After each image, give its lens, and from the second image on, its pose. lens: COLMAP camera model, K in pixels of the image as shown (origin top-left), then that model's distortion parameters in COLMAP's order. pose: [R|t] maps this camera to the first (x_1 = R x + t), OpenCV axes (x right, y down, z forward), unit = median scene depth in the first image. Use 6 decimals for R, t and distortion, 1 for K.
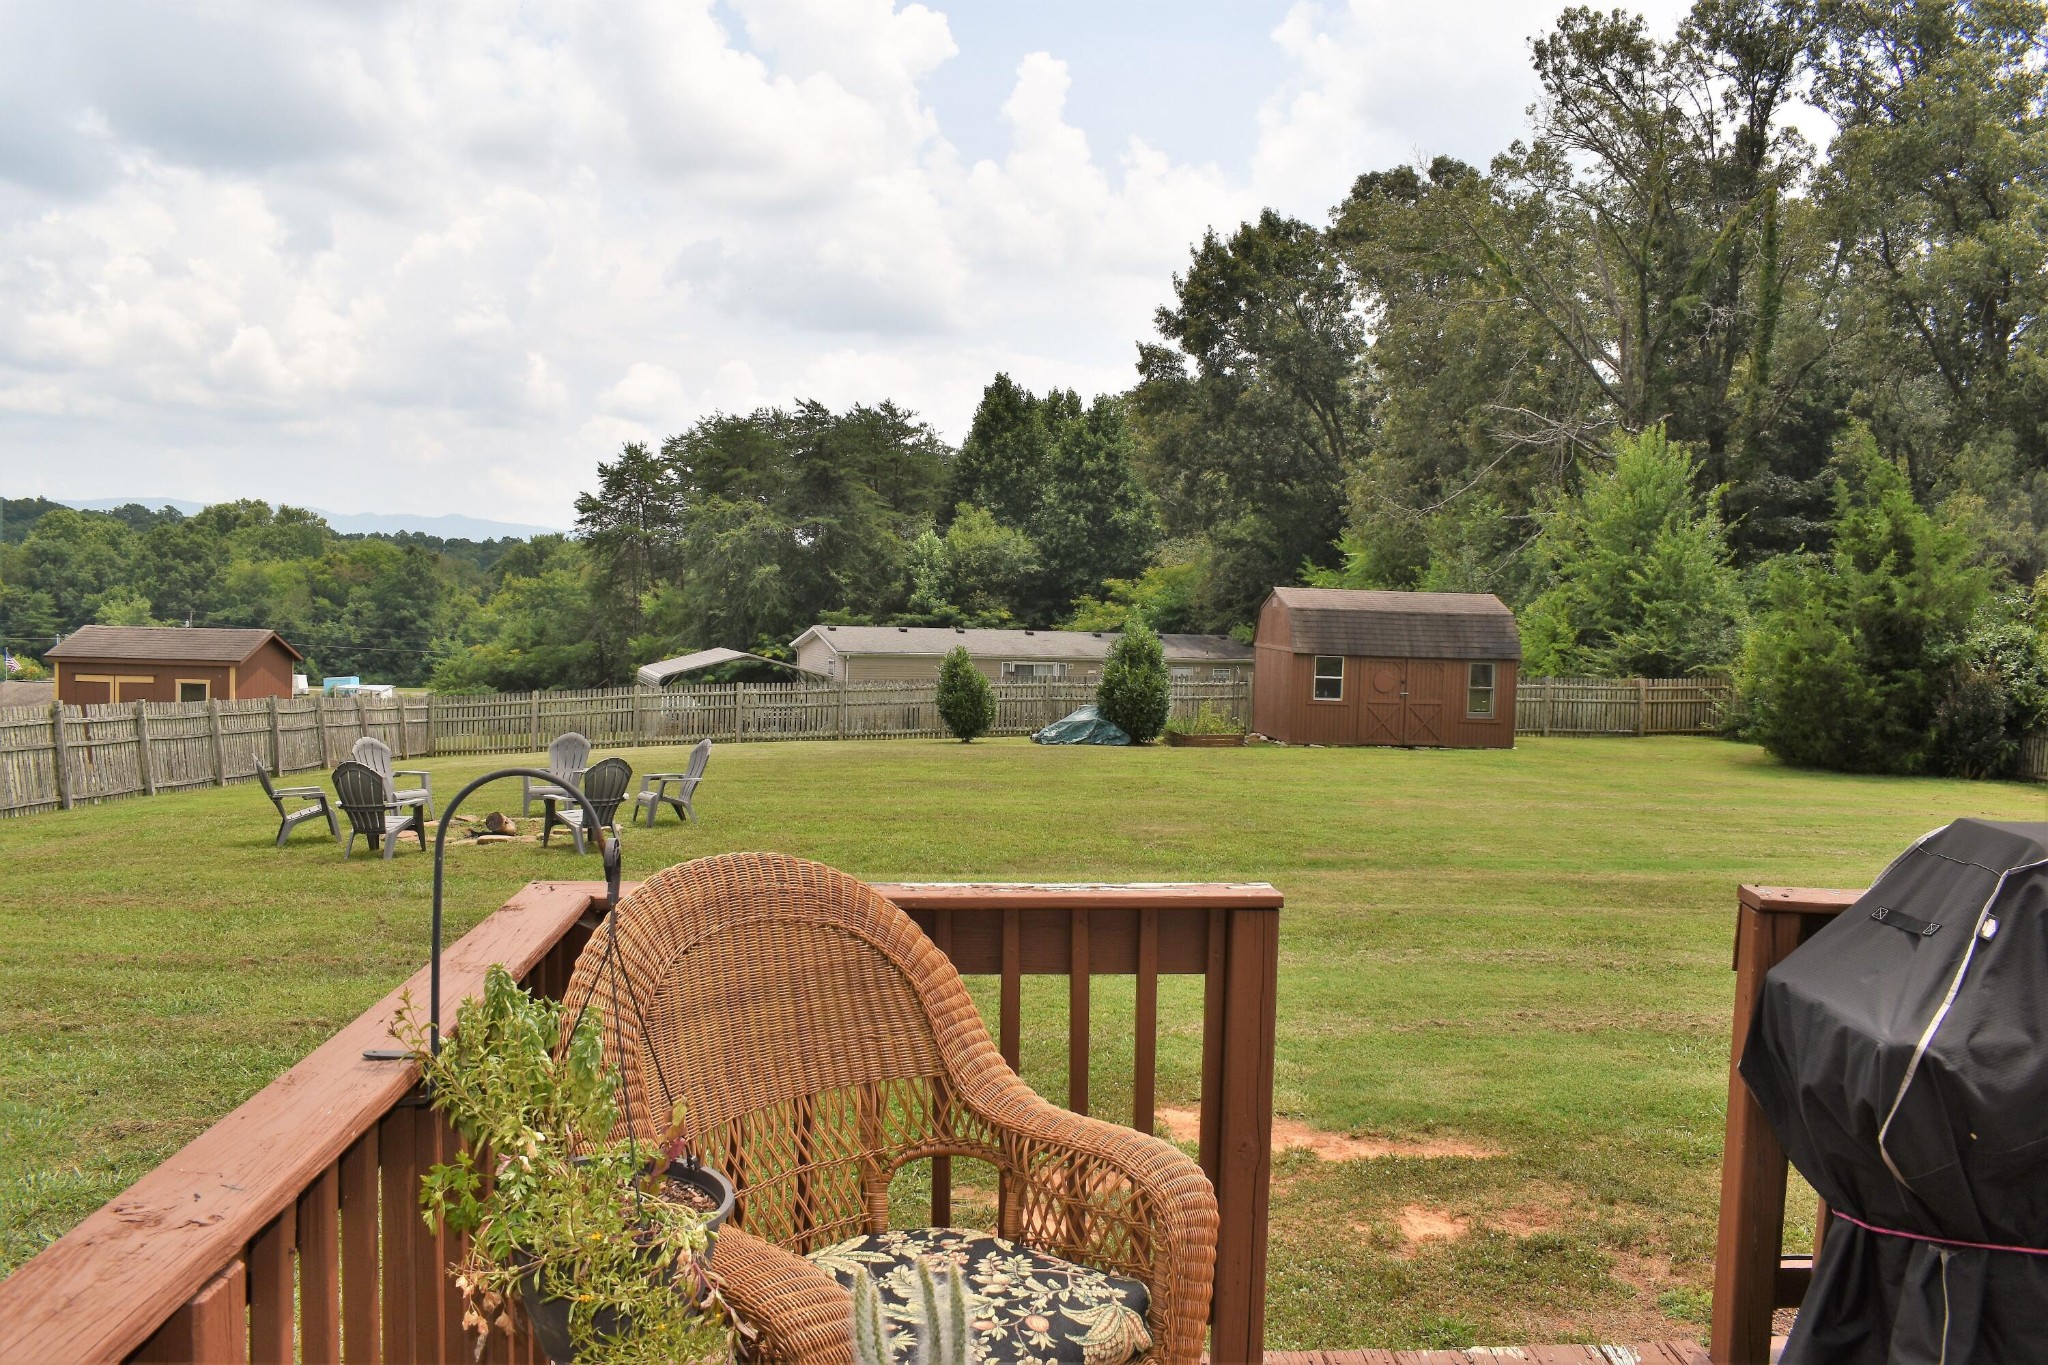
lens RADIAL K [[1714.6, 0, 1059.2], [0, 1714.6, 654.5], [0, 0, 1]] dist [-0.099430, 0.026159]
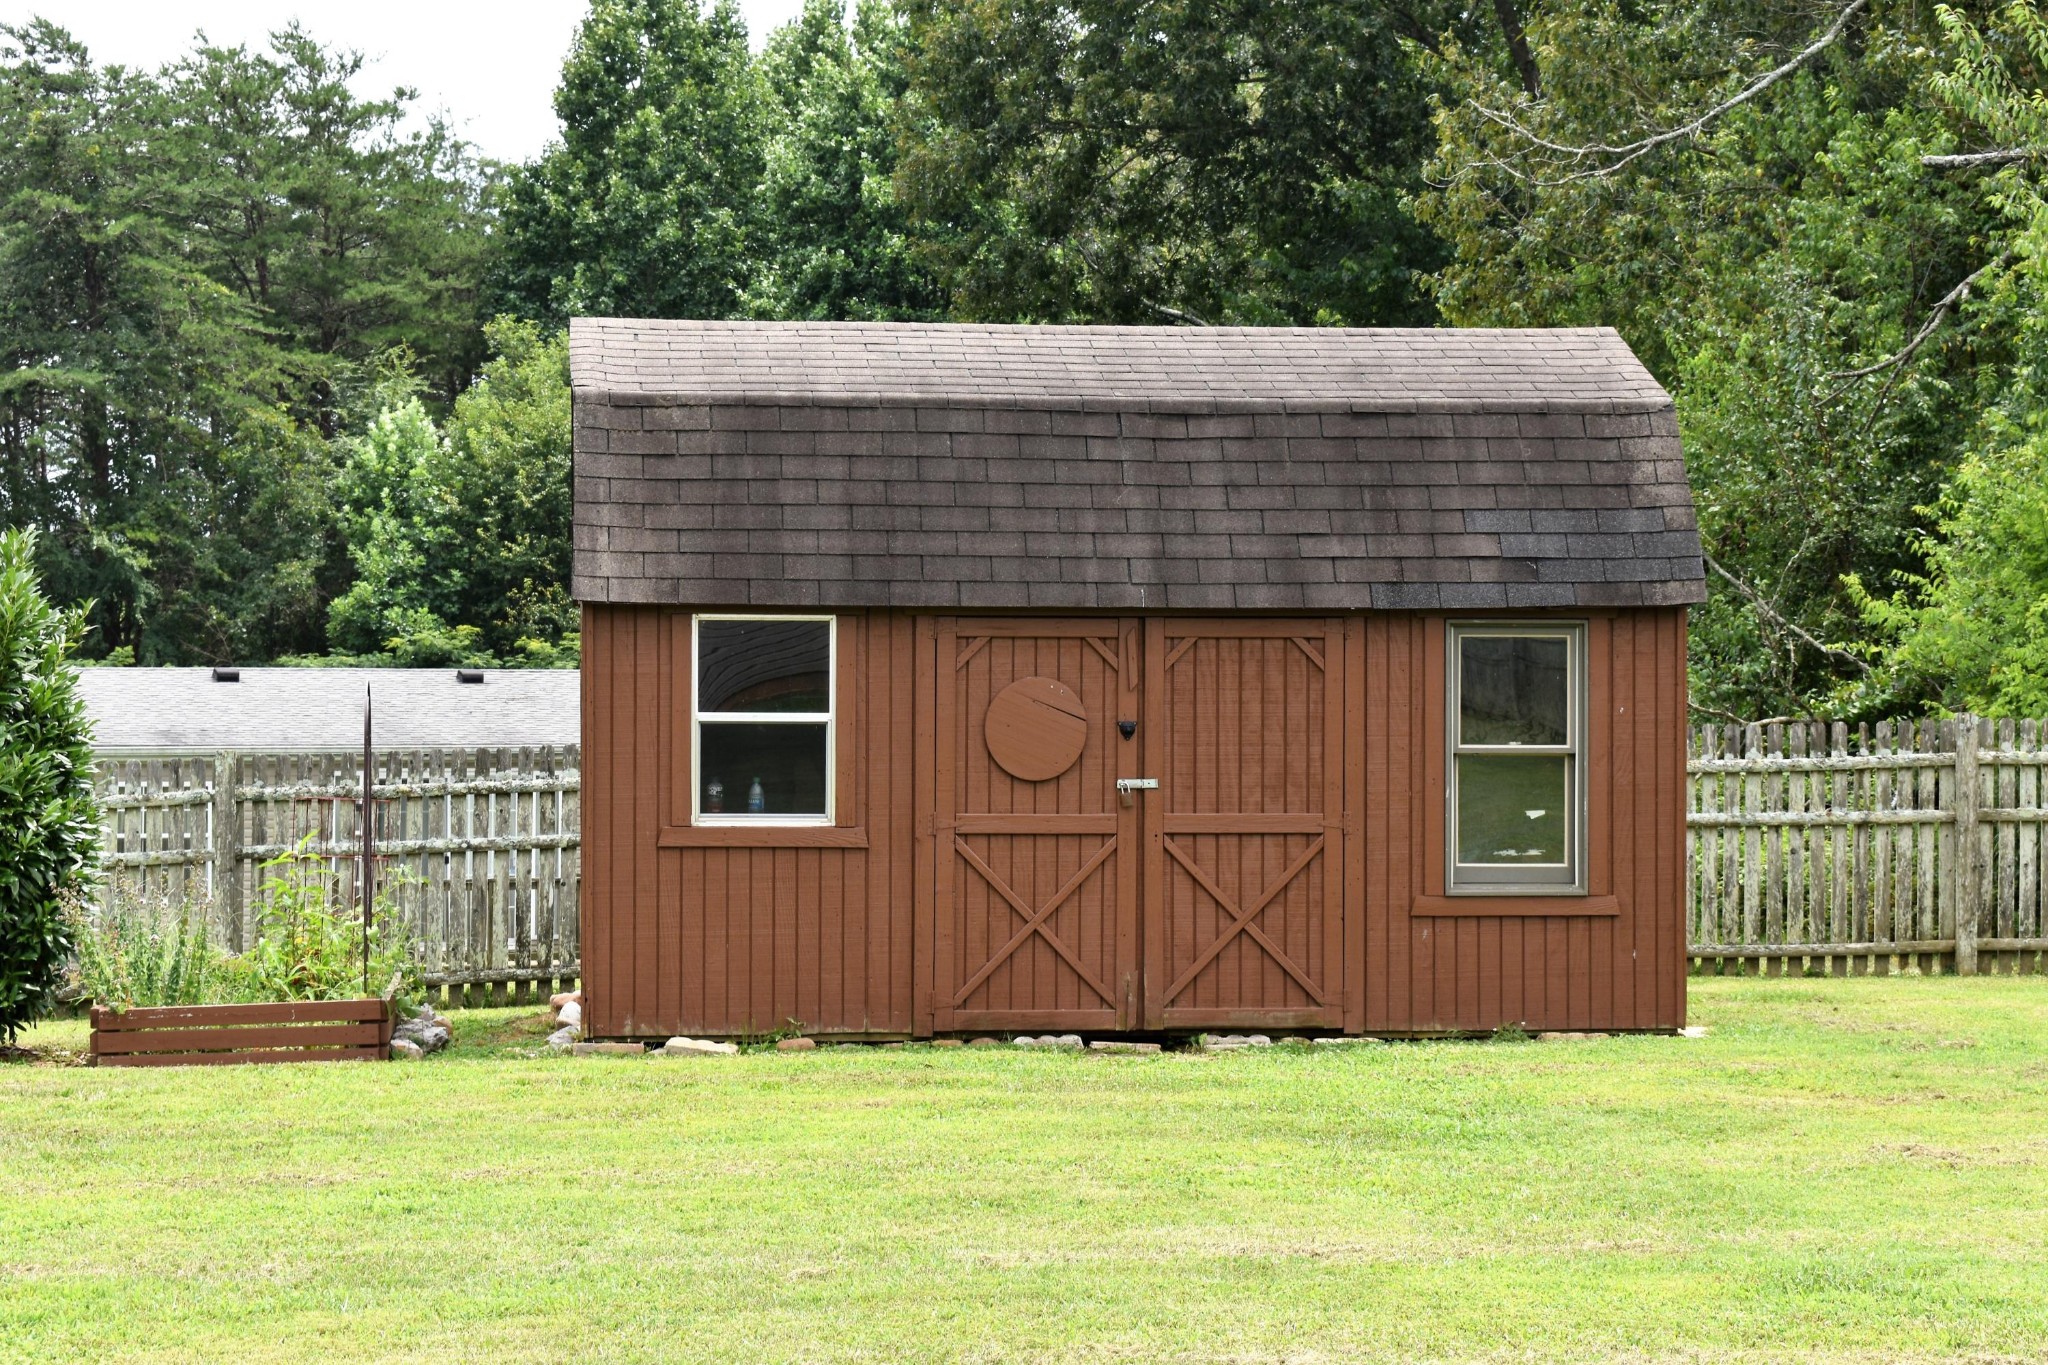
lens RADIAL K [[4547.2, 0, 1028.1], [0, 4547.2, 681.8], [0, 0, 1]] dist [-0.026842, 0.000000]
pose [[0.999479, -0.028028, -0.015994, 0.083027], [0.027617, 0.999297, -0.025366, 0.010037], [0.016694, 0.024911, 0.999550, 0.184350]]
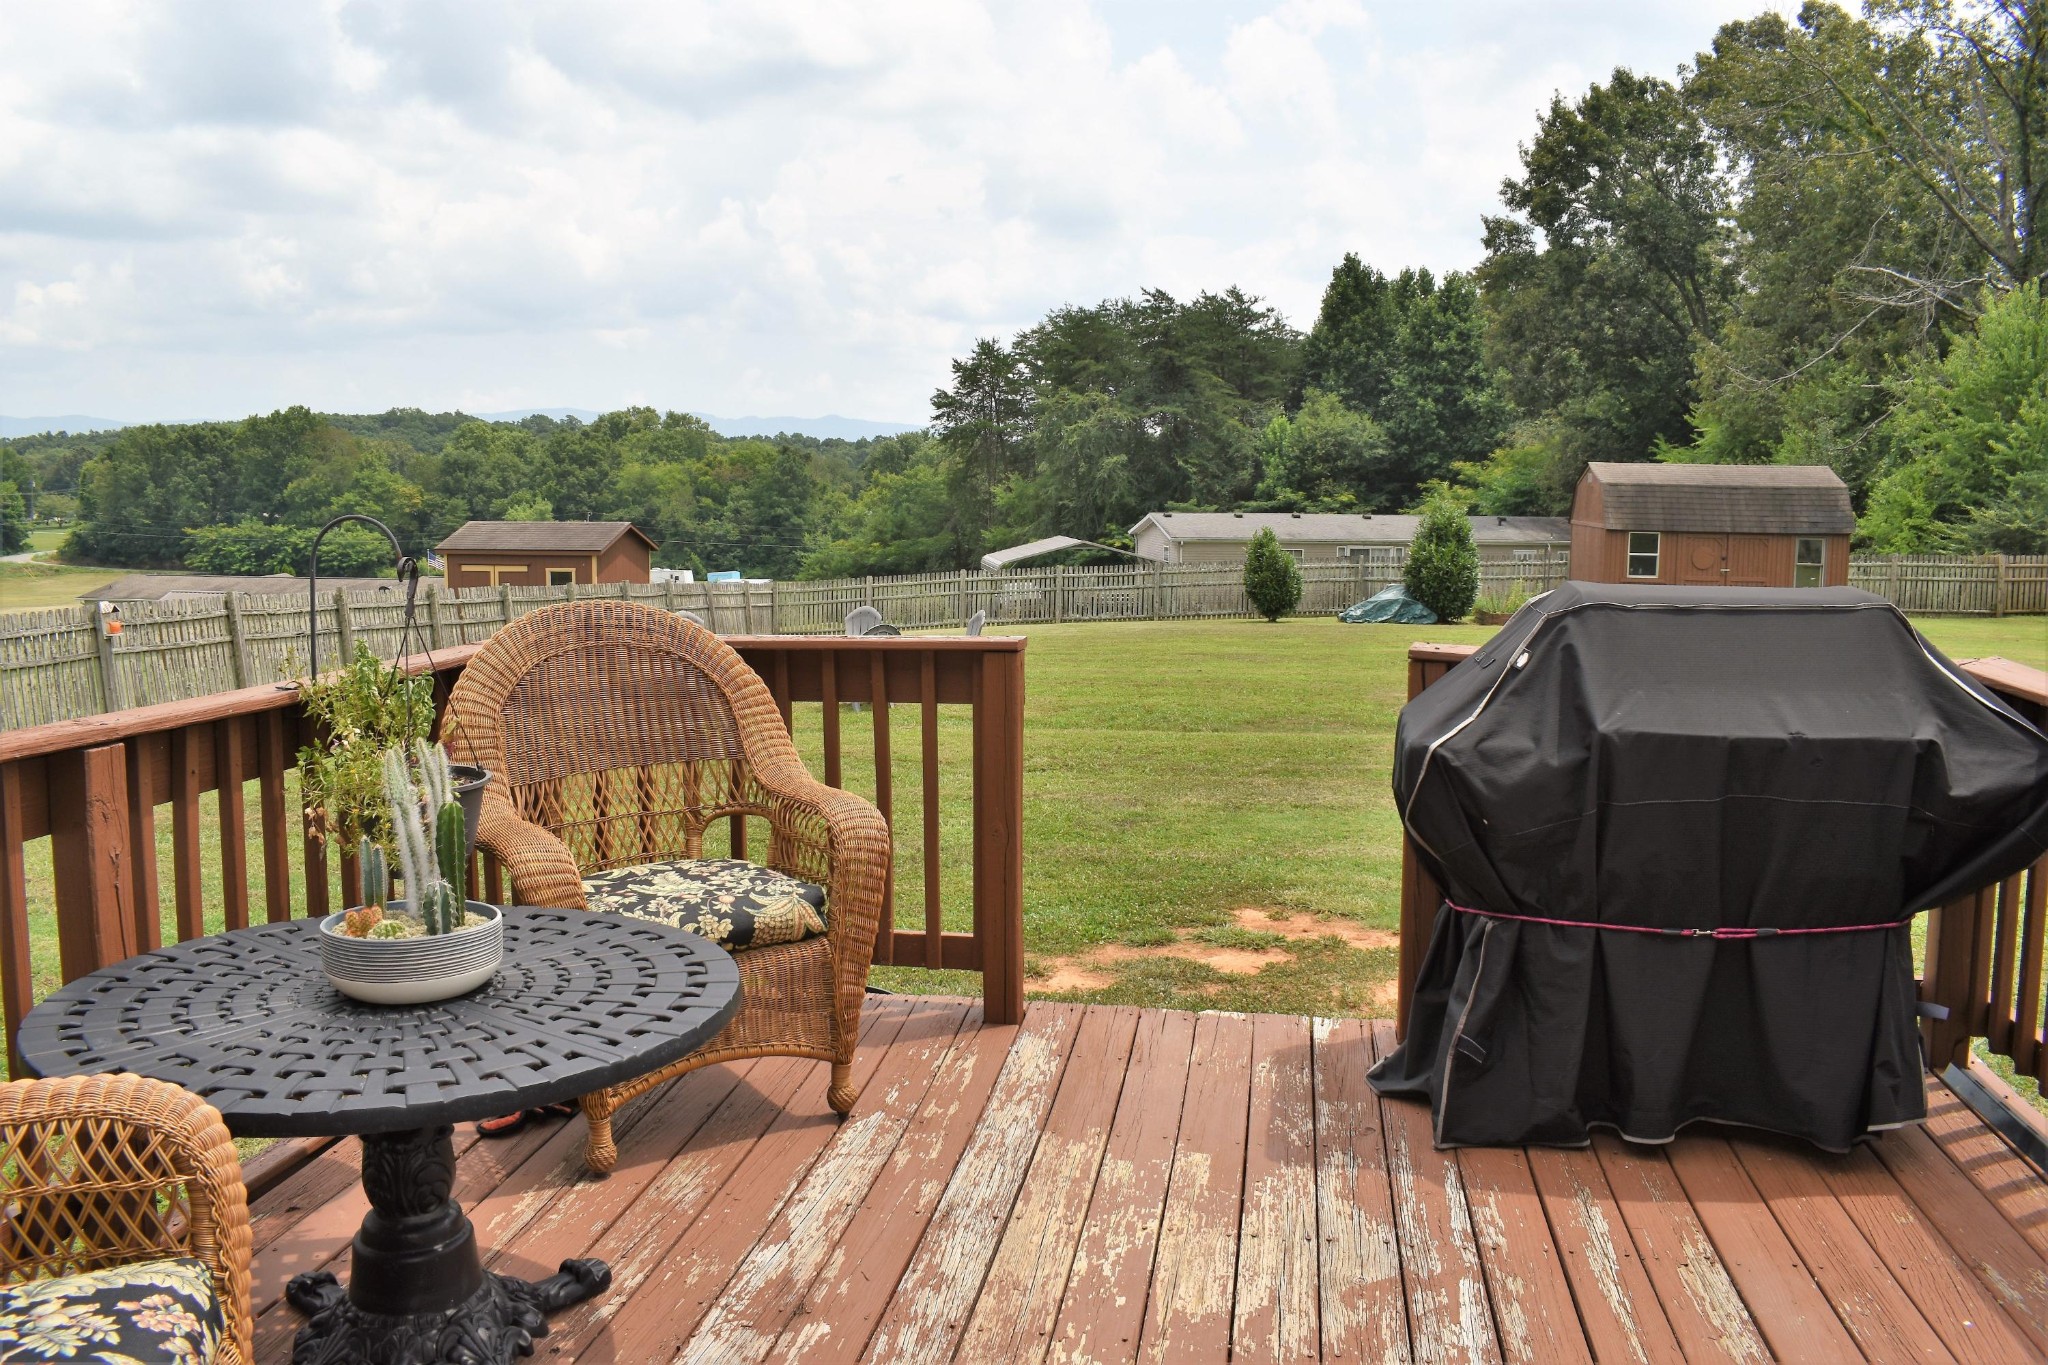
lens RADIAL K [[1714.6, 0, 1011.9], [0, 1714.6, 663.6], [0, 0, 1]] dist [-0.099430, 0.026159]
pose [[0.971442, 0.002948, -0.237259, 0.015330], [0.013431, 0.997636, 0.067390, 0.002418], [0.236897, -0.068652, 0.969106, -0.009745]]
